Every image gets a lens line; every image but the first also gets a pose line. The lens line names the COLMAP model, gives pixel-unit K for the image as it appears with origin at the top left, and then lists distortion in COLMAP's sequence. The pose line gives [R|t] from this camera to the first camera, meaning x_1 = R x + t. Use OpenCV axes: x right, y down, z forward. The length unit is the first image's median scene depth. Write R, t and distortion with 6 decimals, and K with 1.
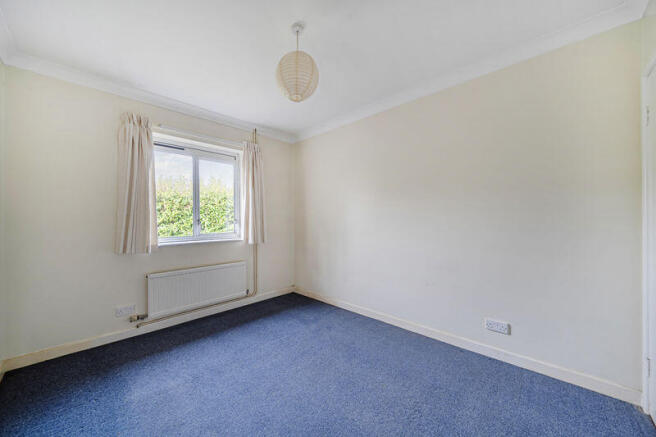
lens RADIAL K [[211.0, 0, 331.3], [0, 211.0, 217.7], [0, 0, 1]] dist [-0.011110, 0.000044]
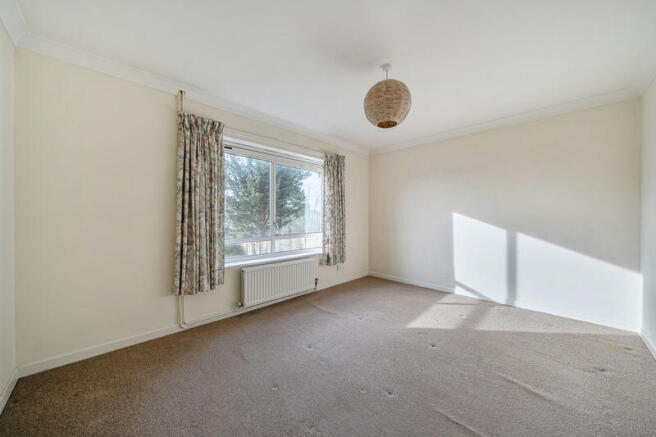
lens RADIAL K [[244.5, 0, 338.7], [0, 244.5, 217.3], [0, 0, 1]] dist [-0.001706, -0.000014]
pose [[0.996818, 0.007486, 0.079361, -0.318783], [-0.008021, 0.999947, 0.006418, 0.001547], [-0.079308, -0.007034, 0.996825, -0.281129]]
